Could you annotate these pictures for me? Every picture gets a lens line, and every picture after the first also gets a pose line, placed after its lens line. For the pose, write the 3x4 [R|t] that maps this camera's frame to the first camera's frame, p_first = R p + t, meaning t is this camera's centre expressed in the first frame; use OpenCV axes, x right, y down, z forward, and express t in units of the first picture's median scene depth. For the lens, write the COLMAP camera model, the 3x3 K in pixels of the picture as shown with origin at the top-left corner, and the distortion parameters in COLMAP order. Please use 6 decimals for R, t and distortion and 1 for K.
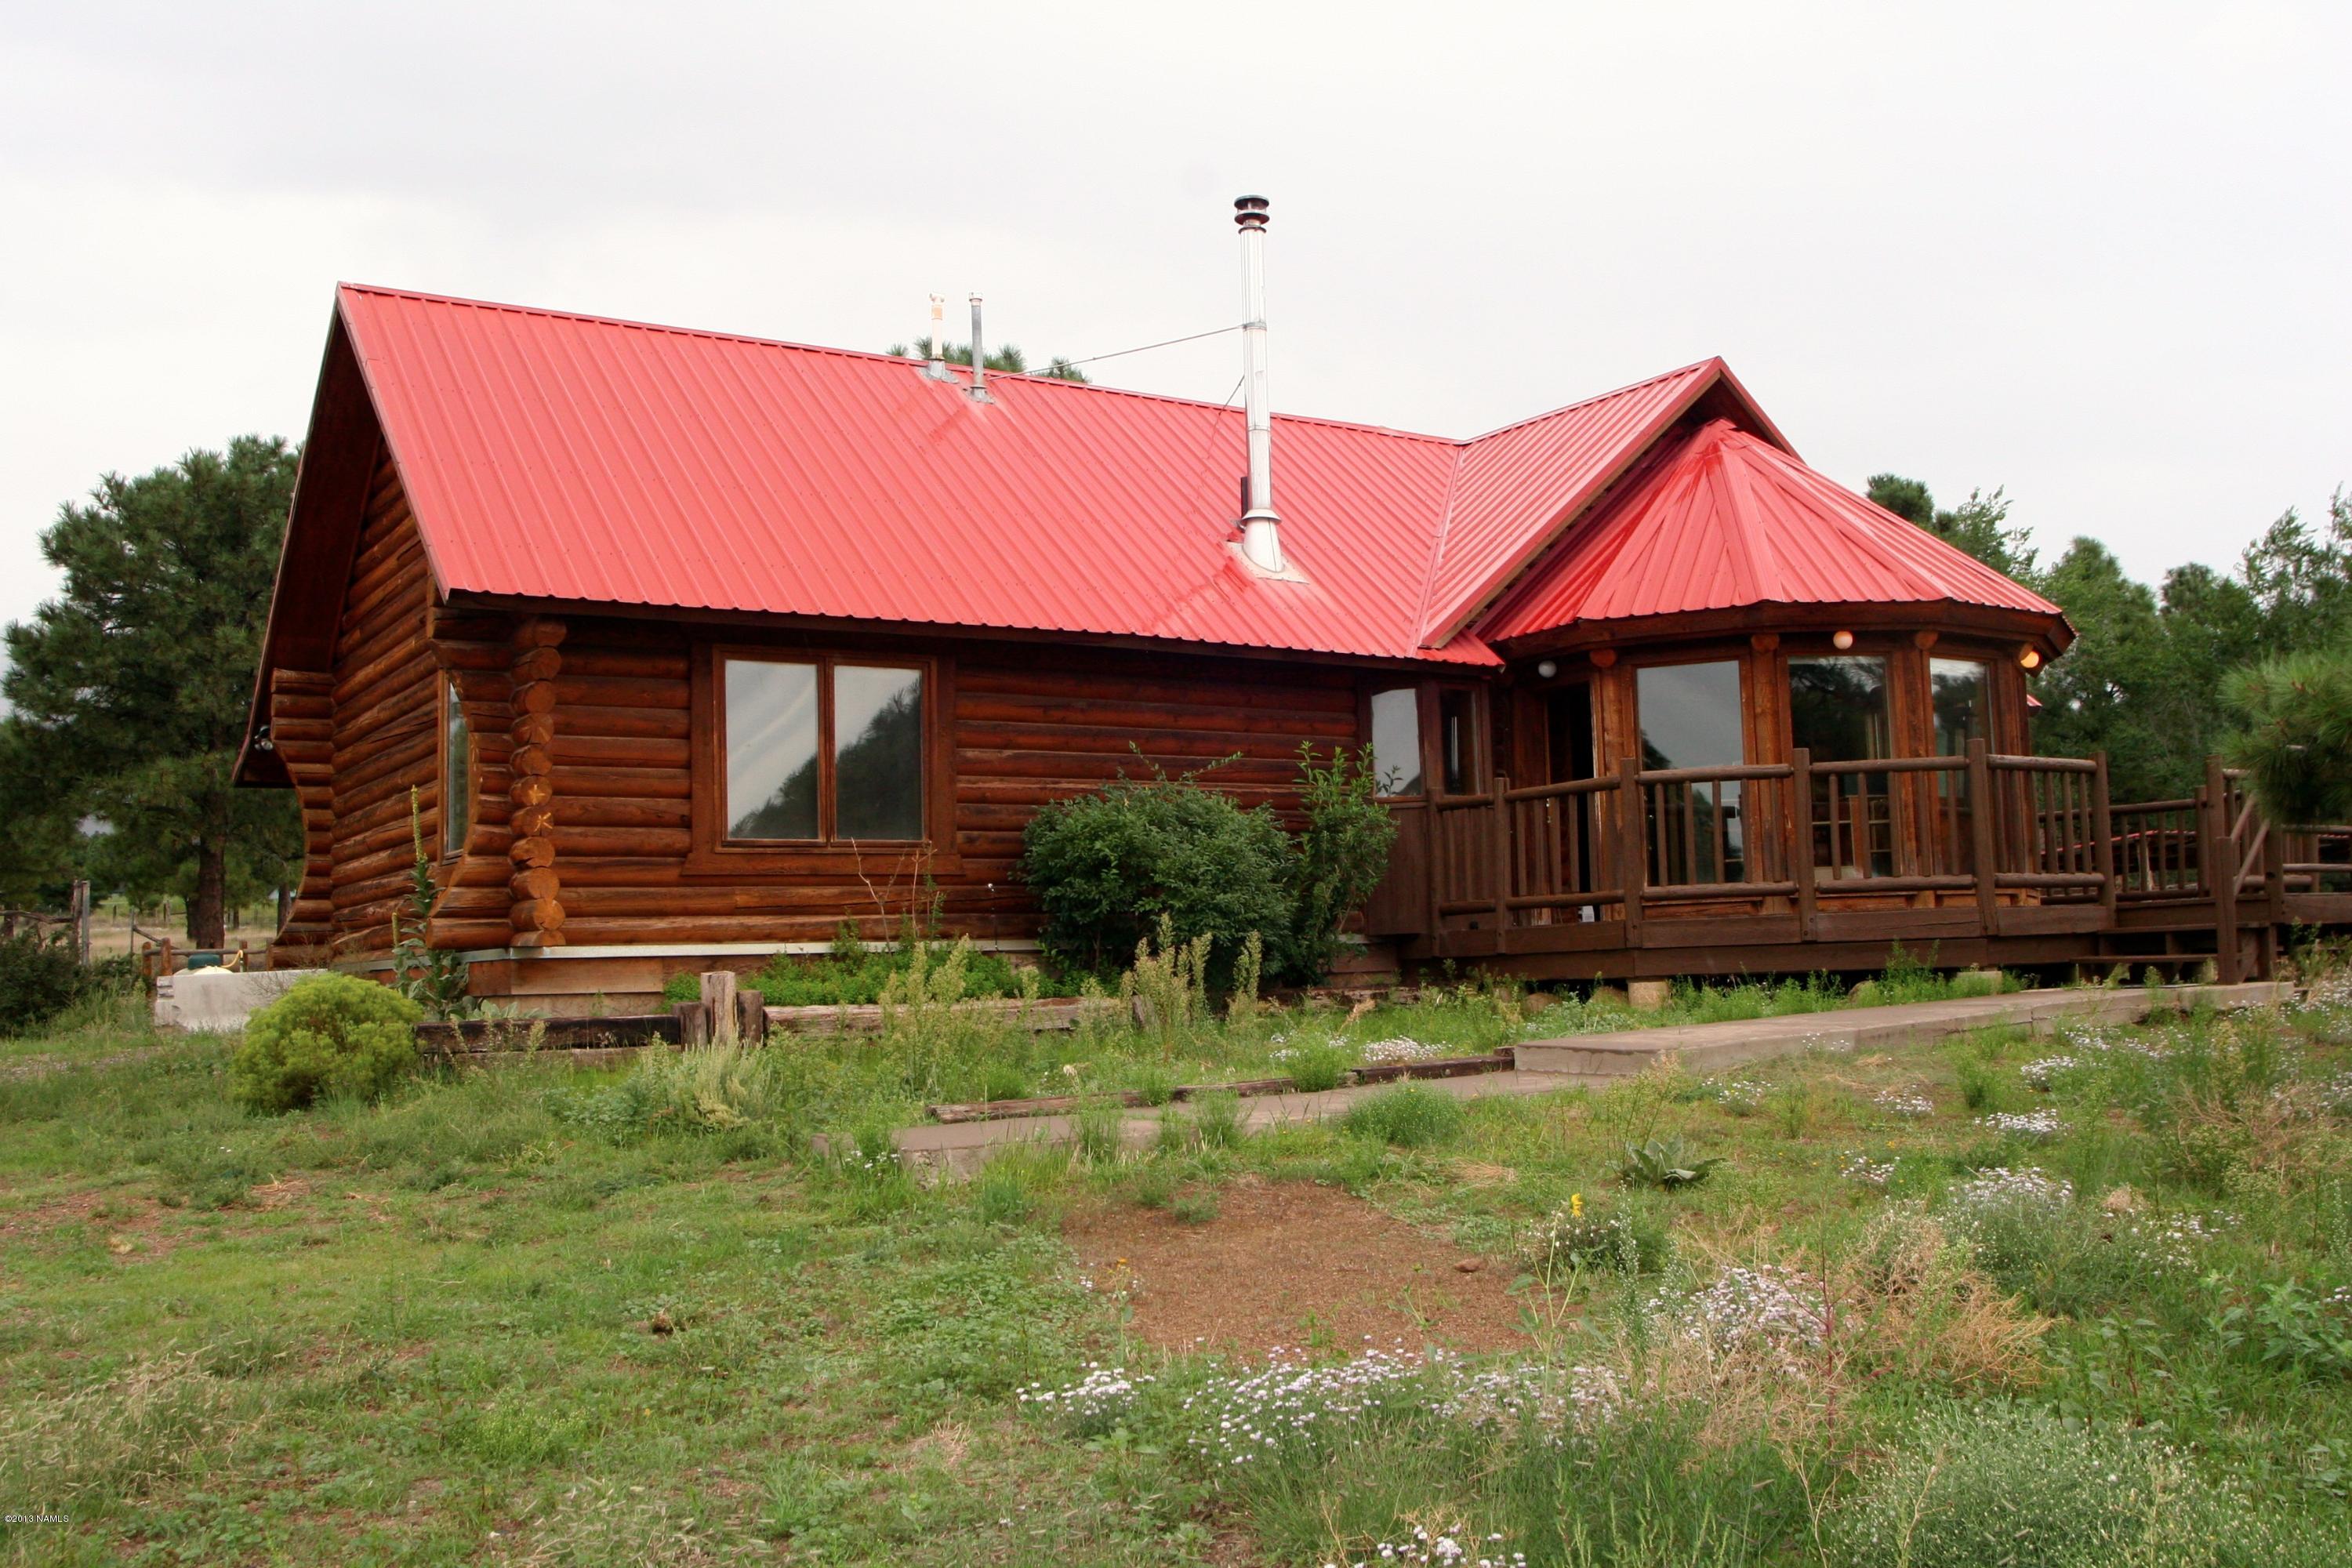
lens RADIAL K [[2109.2, 0, 1206.4], [0, 2109.2, 796.7], [0, 0, 1]] dist [-0.128498, 0.089291]
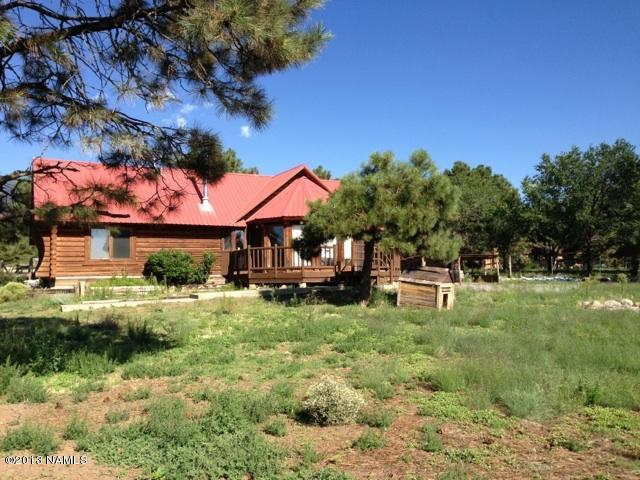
lens RADIAL K [[581.5, 0, 322.6], [0, 581.5, 242.2], [0, 0, 1]] dist [0.056790, -0.009750]
pose [[0.995684, 0.004422, -0.092699, 0.550594], [-0.002196, 0.999707, 0.024093, -0.066022], [0.092778, -0.023786, 0.995403, -0.568625]]
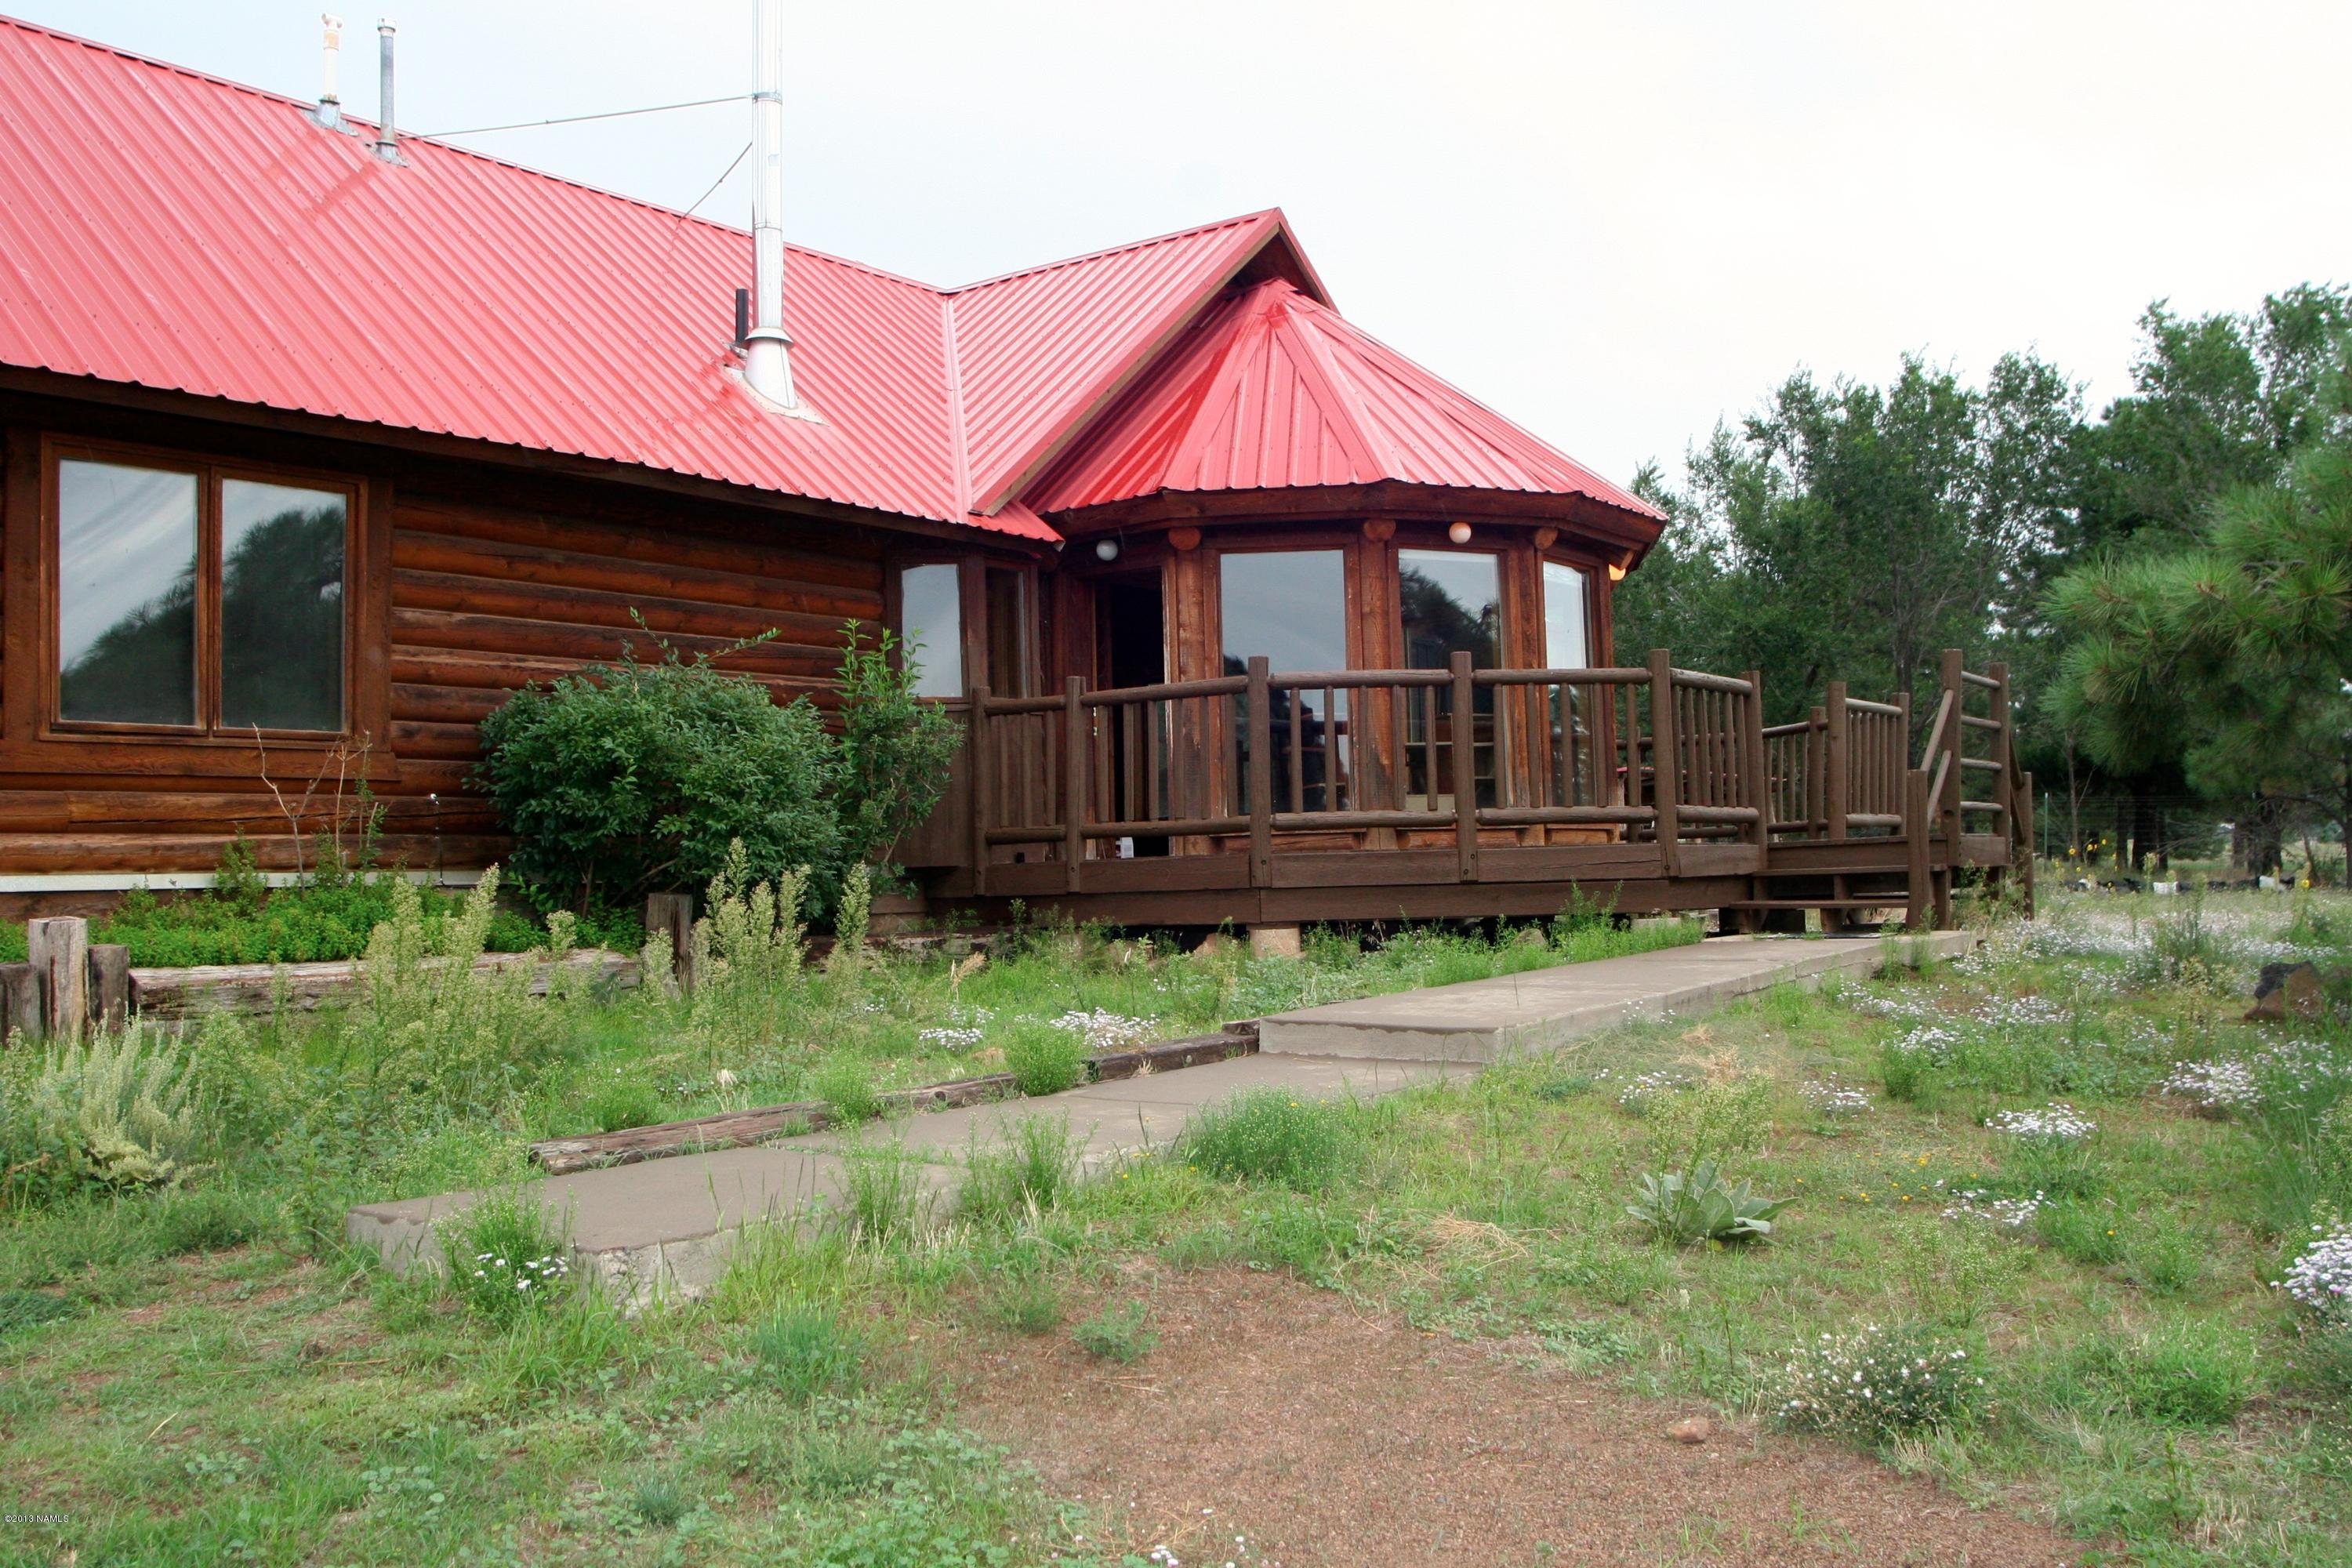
lens RADIAL K [[2109.2, 0, 1206.4], [0, 2109.2, 796.7], [0, 0, 1]] dist [-0.128498, 0.089291]
pose [[0.938485, 0.018611, 0.344818, -0.100890], [-0.030199, 0.999144, 0.028265, 0.014028], [-0.343997, -0.036940, 0.938244, 0.234807]]
